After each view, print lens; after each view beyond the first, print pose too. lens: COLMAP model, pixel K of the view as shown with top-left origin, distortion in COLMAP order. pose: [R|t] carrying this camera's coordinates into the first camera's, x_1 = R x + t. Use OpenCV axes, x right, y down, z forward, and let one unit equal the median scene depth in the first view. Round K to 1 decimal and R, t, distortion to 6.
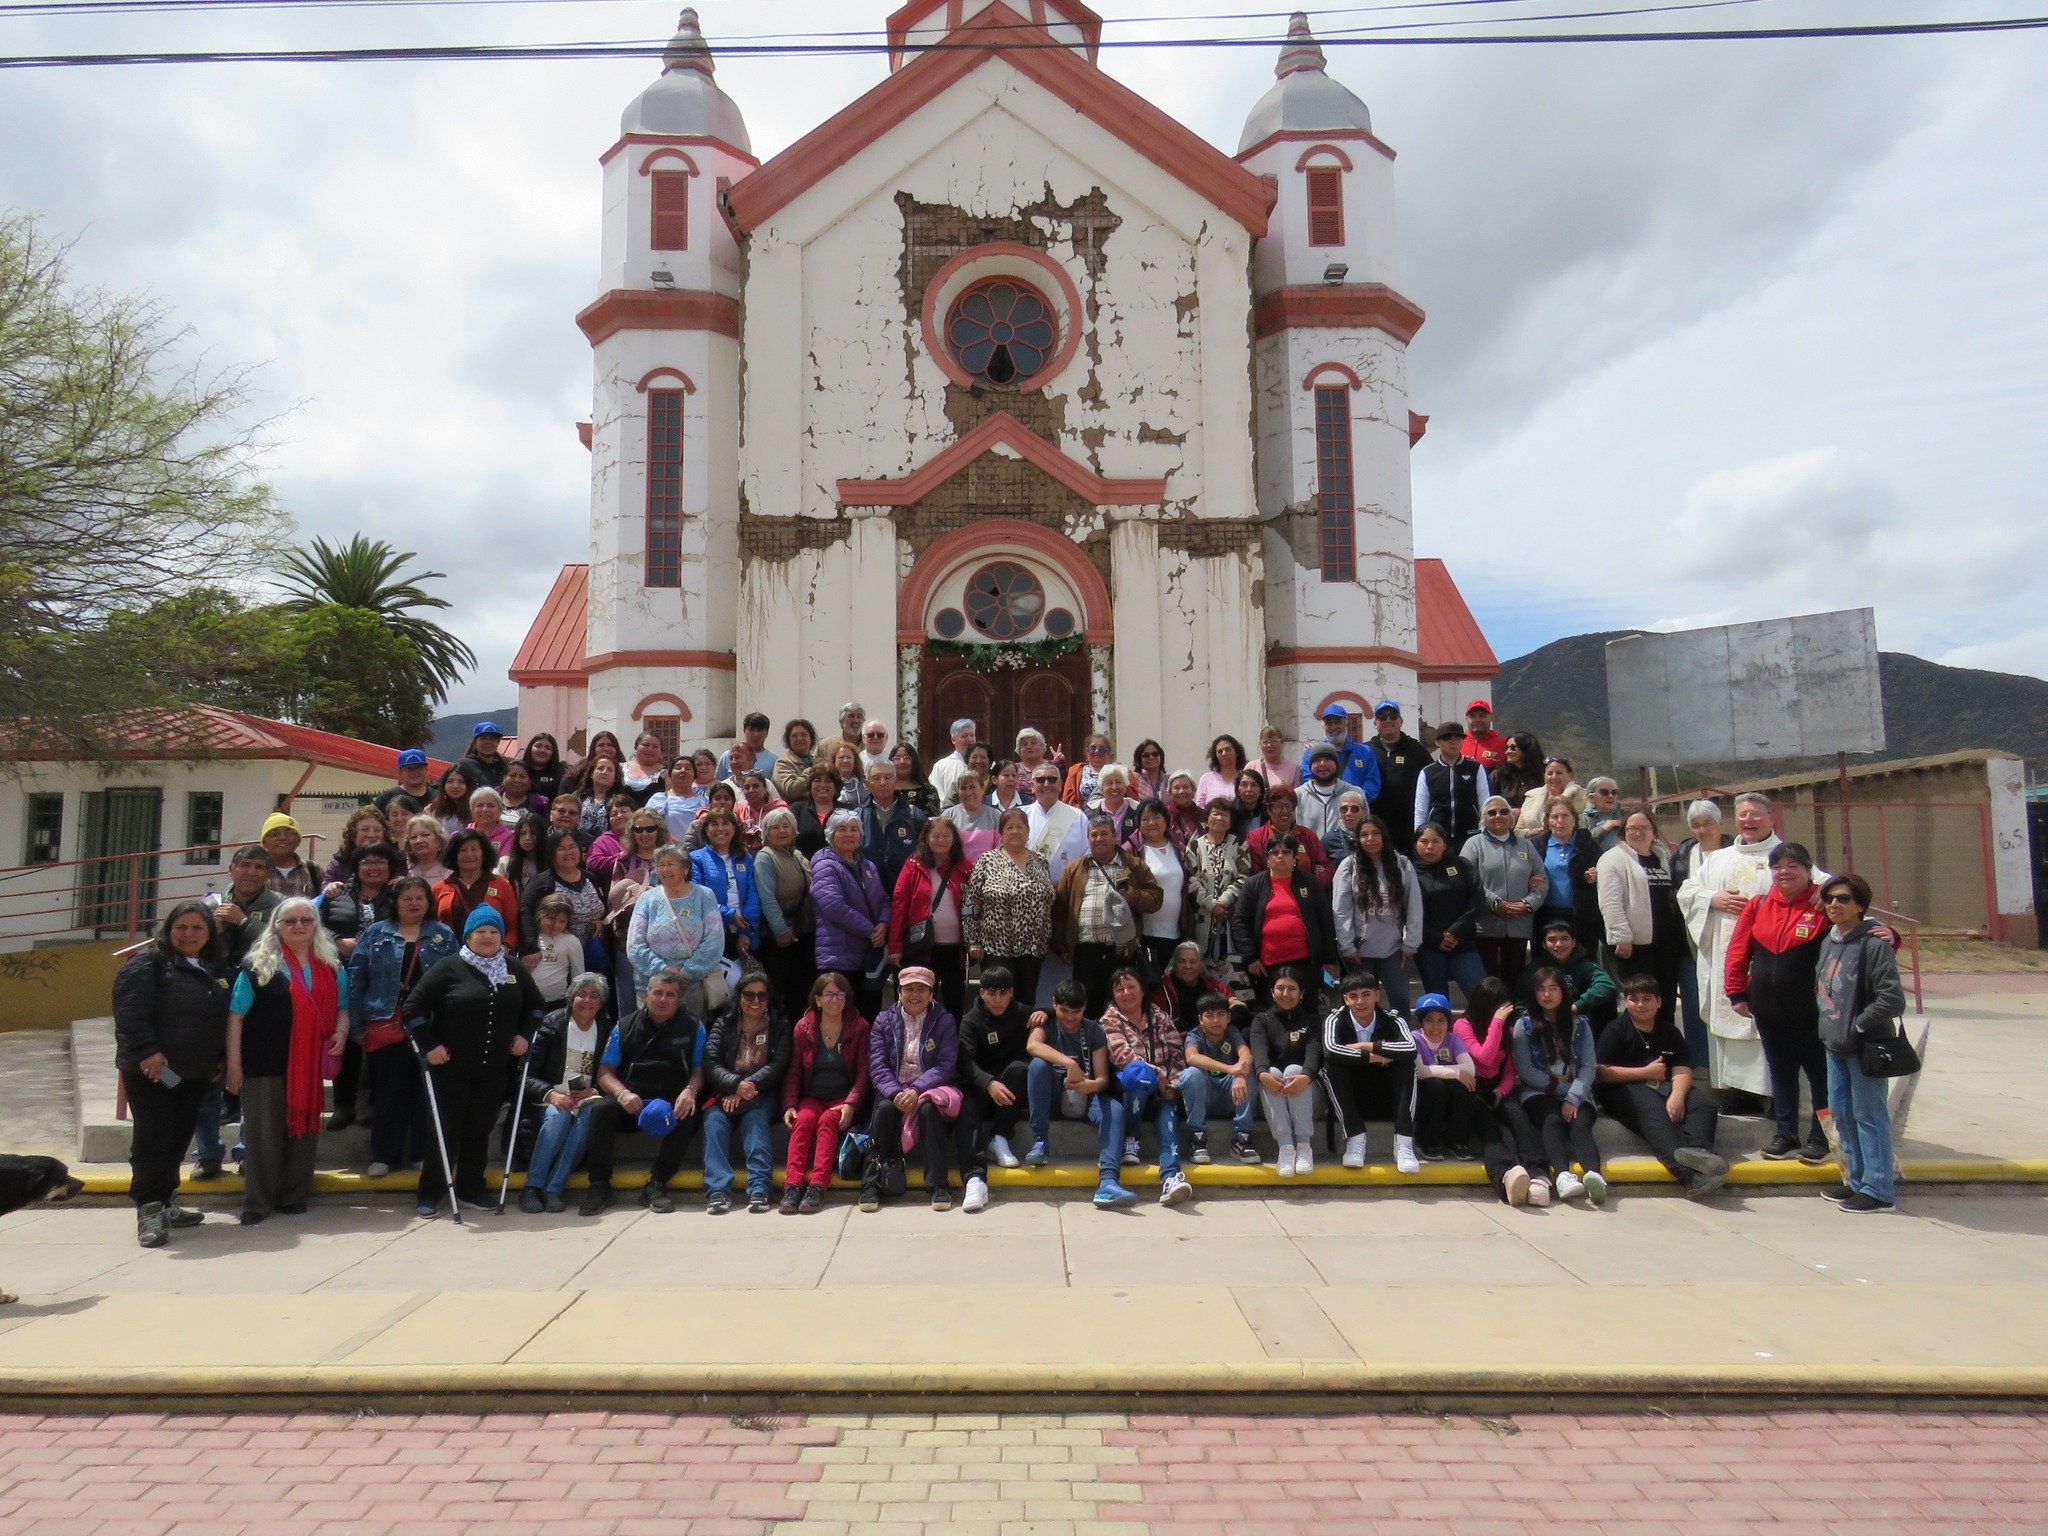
lens RADIAL K [[1305.2, 0, 1024.0], [0, 1305.2, 768.0], [0, 0, 1]] dist [-0.001496, 0.001762]
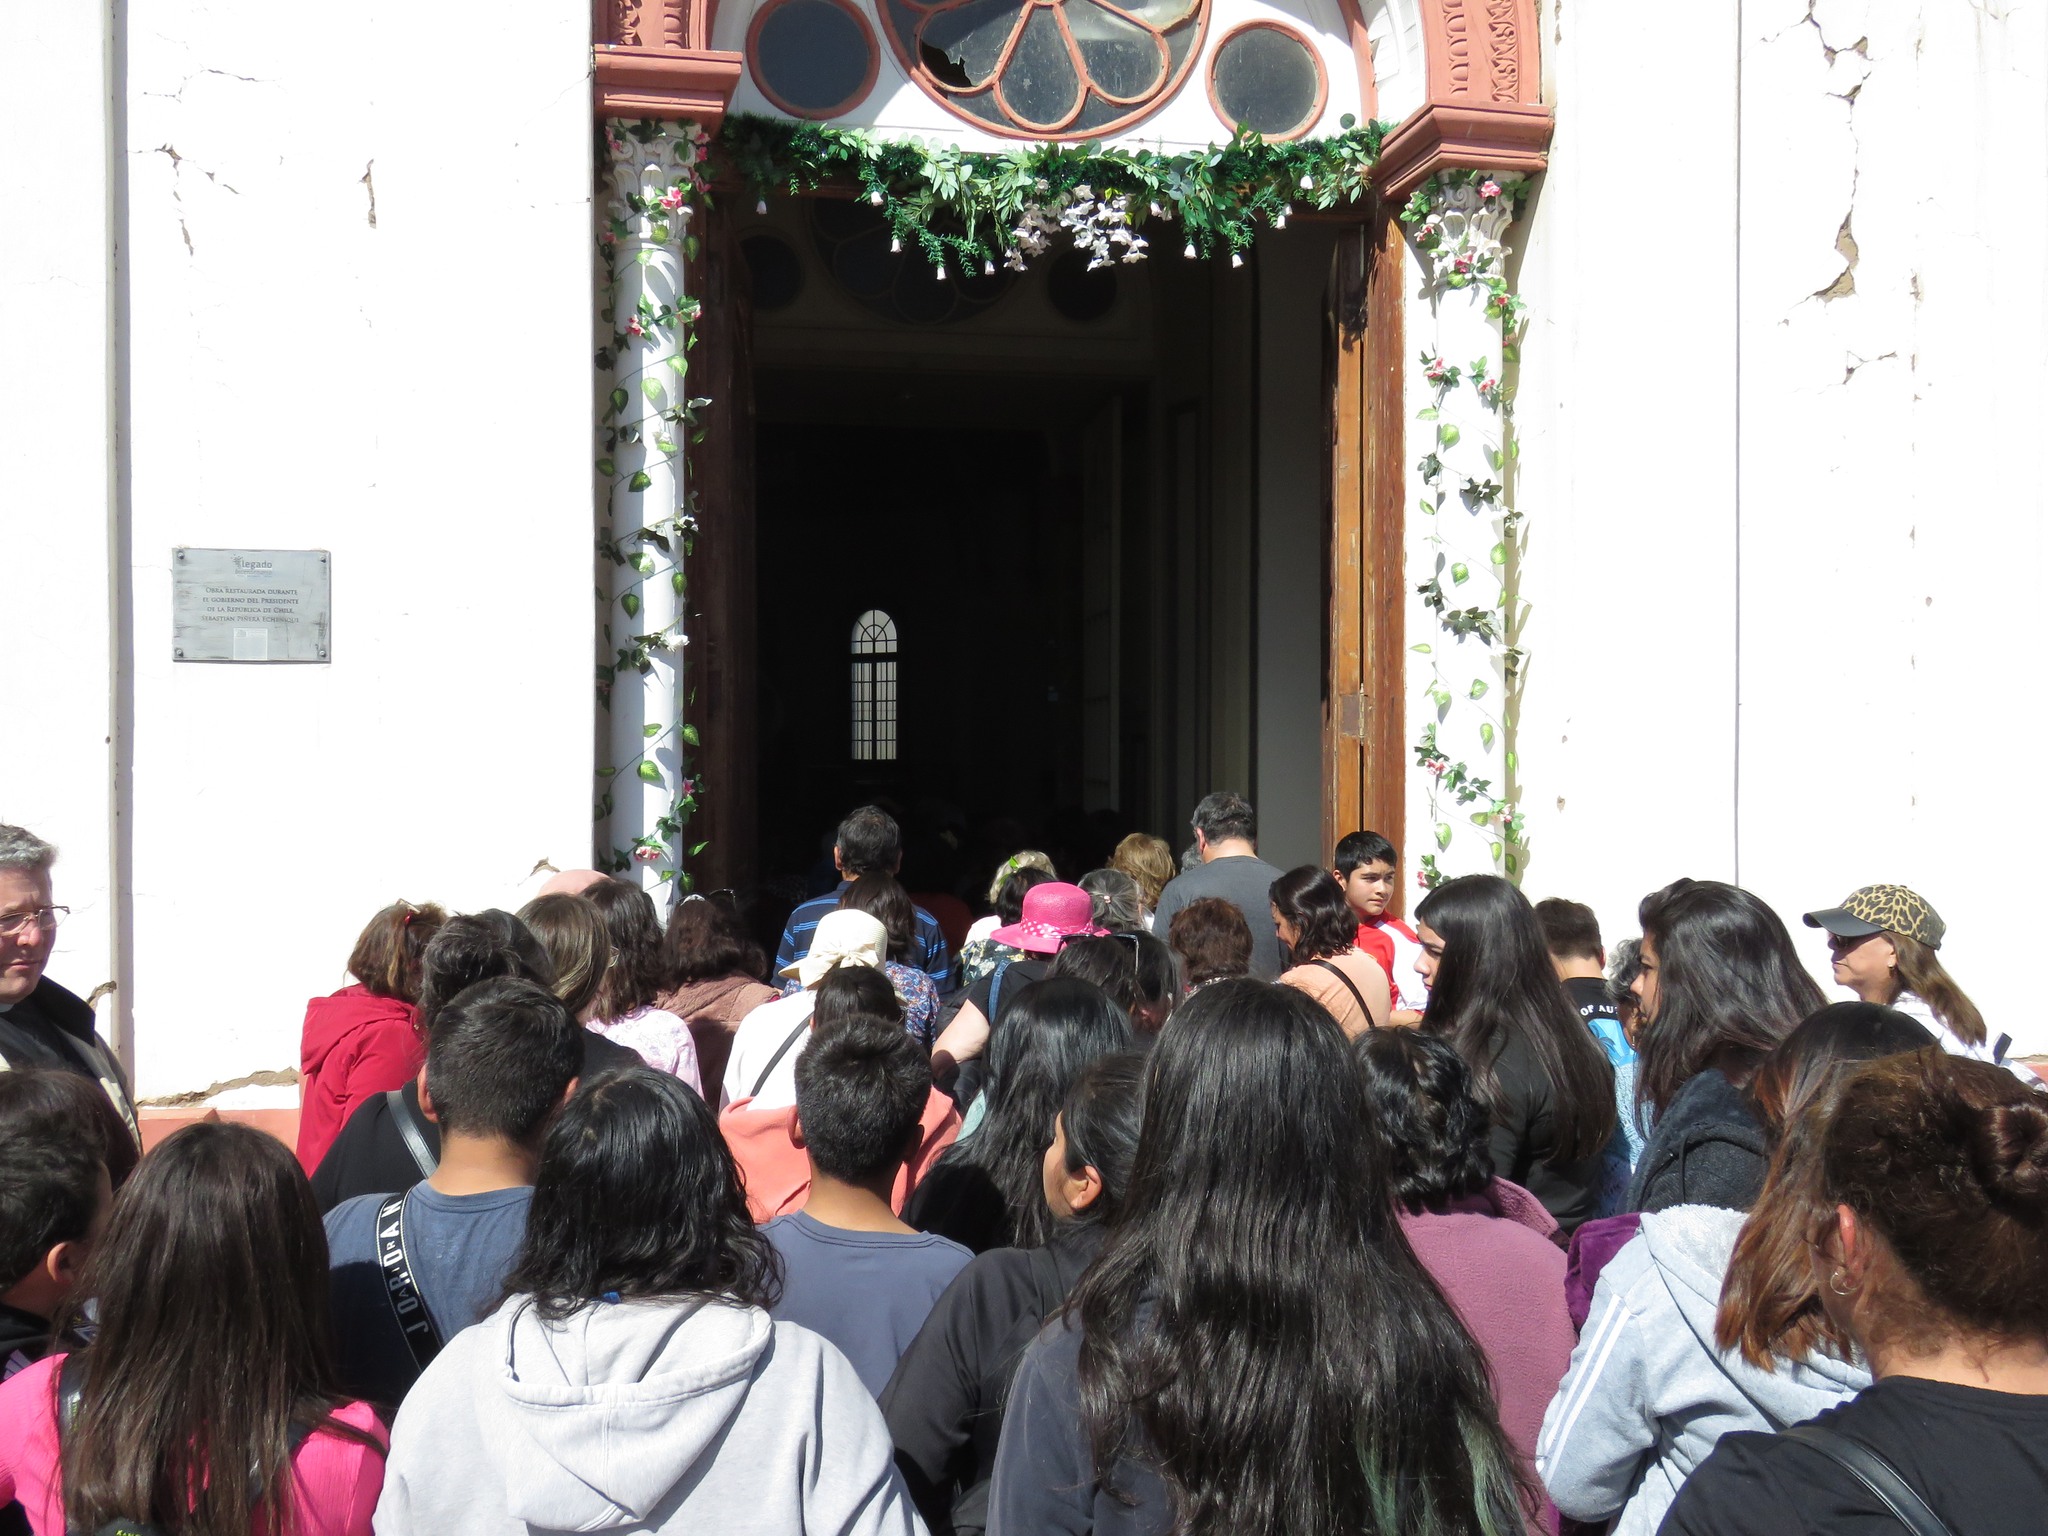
lens RADIAL K [[2133.8, 0, 1024.0], [0, 2133.8, 768.0], [0, 0, 1]] dist [0.030112, 0.002679]
pose [[0.985604, 0.004872, 0.169001, -0.084226], [-0.022504, 0.994471, 0.102575, -0.025622], [-0.167567, -0.104902, 0.980264, 0.617328]]
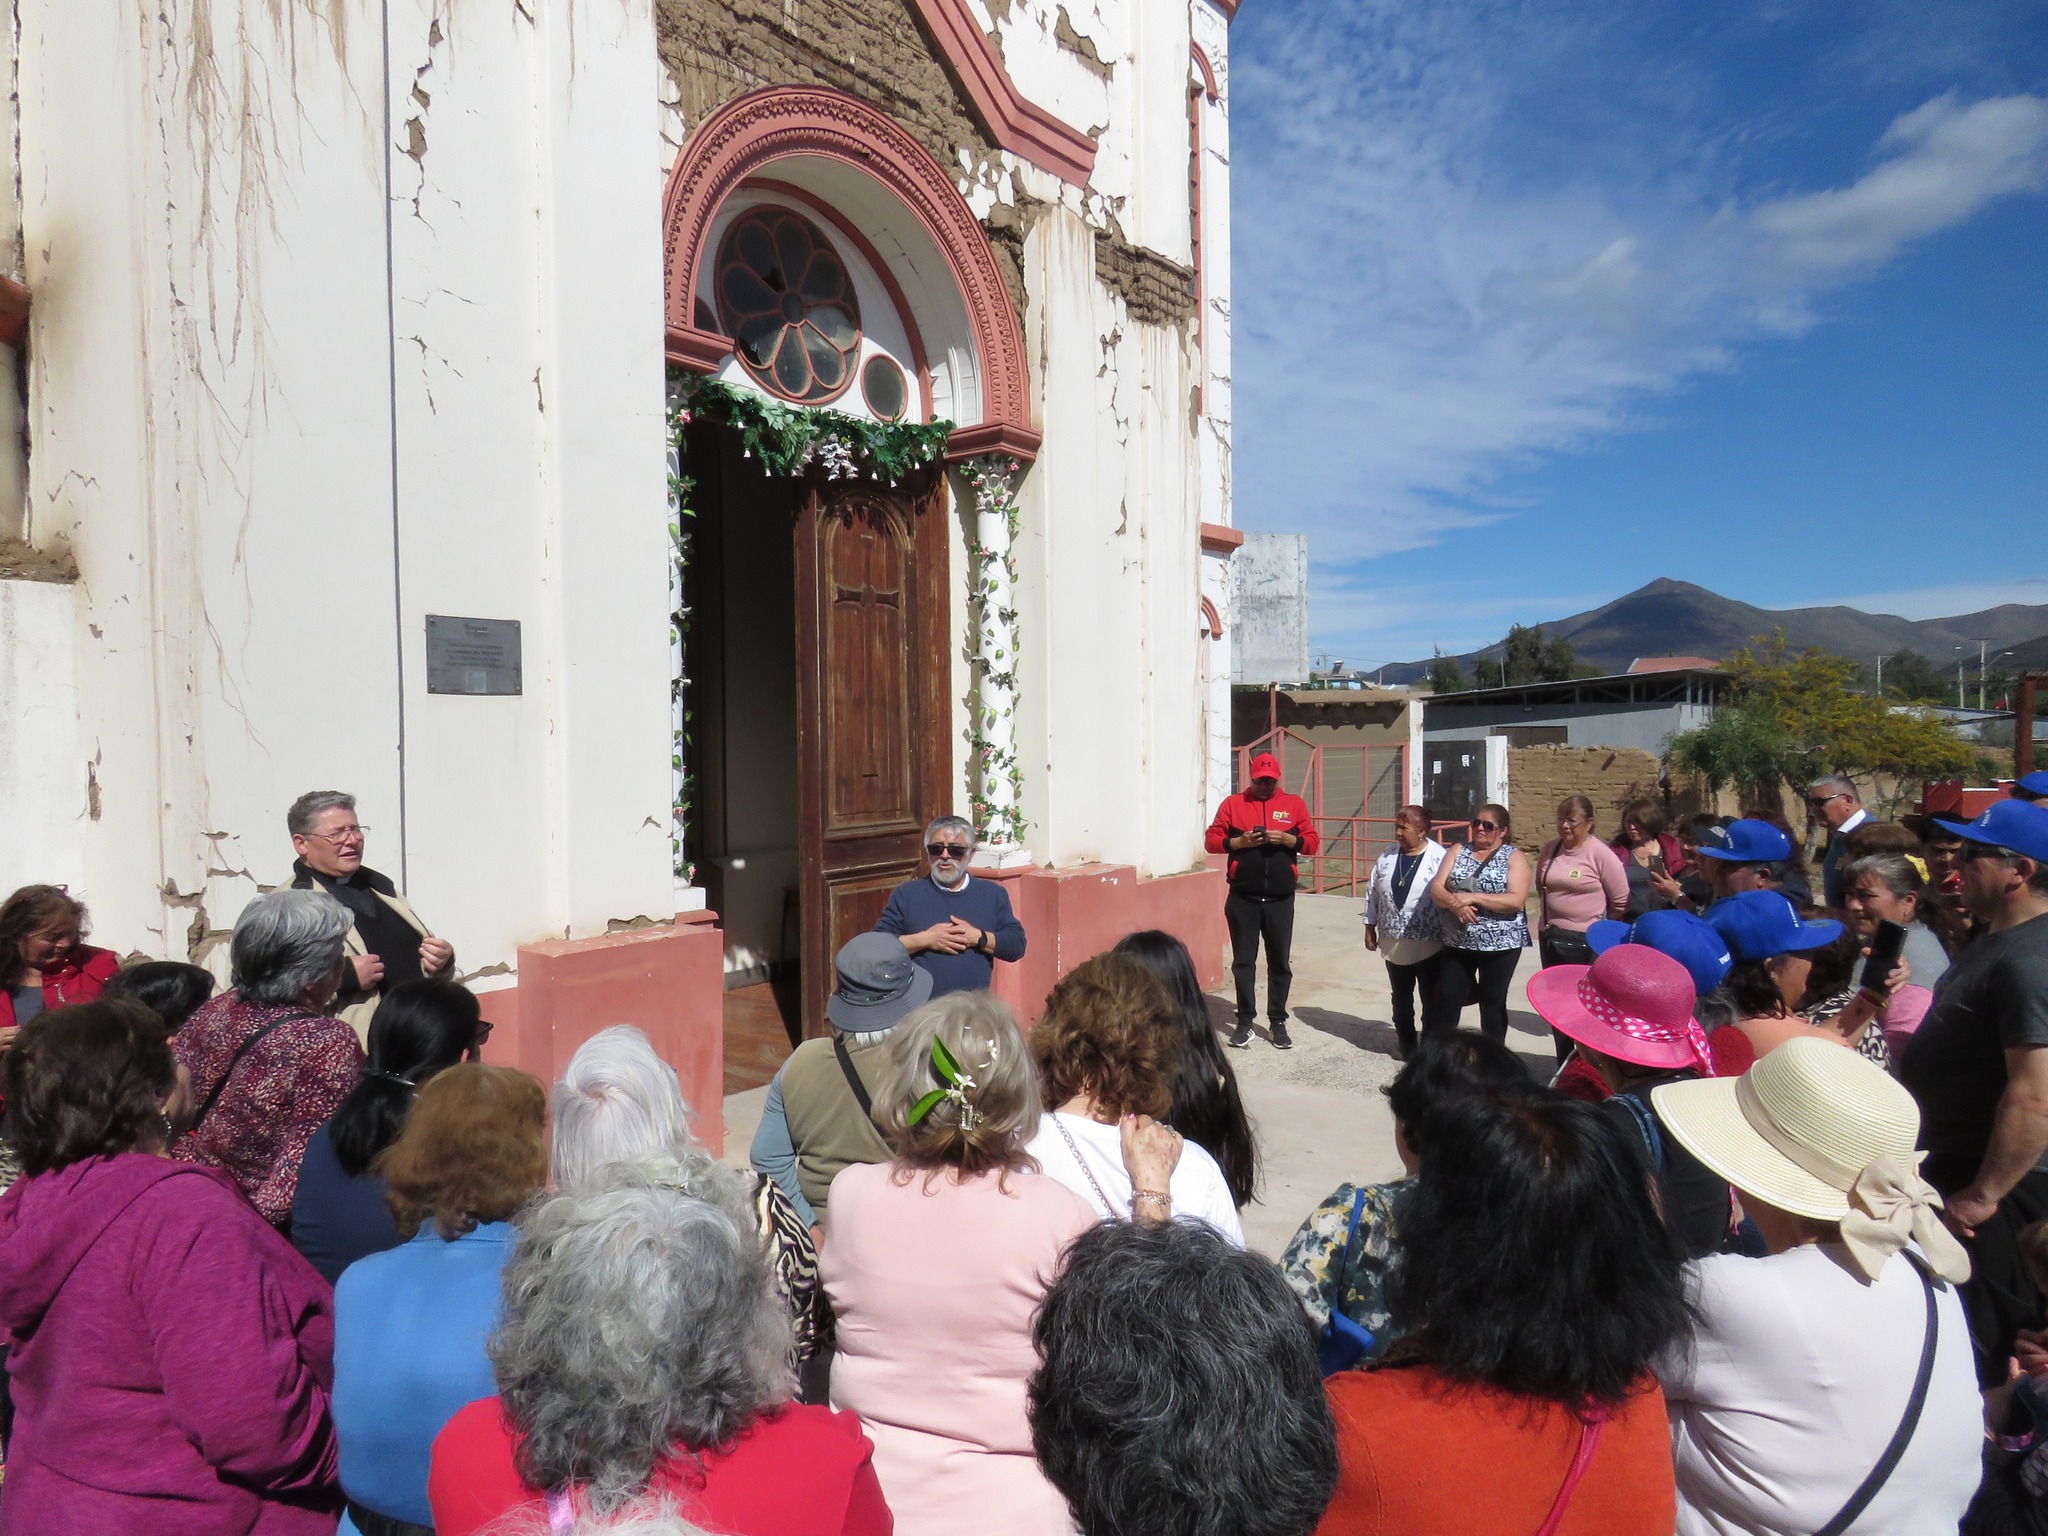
lens RADIAL K [[1305.2, 0, 1024.0], [0, 1305.2, 768.0], [0, 0, 1]] dist [-0.001496, 0.001762]
pose [[0.631405, -0.020373, 0.775186, -0.299970], [-0.071212, 0.993907, 0.084125, -0.022492], [-0.772177, -0.108319, 0.626107, 0.676241]]
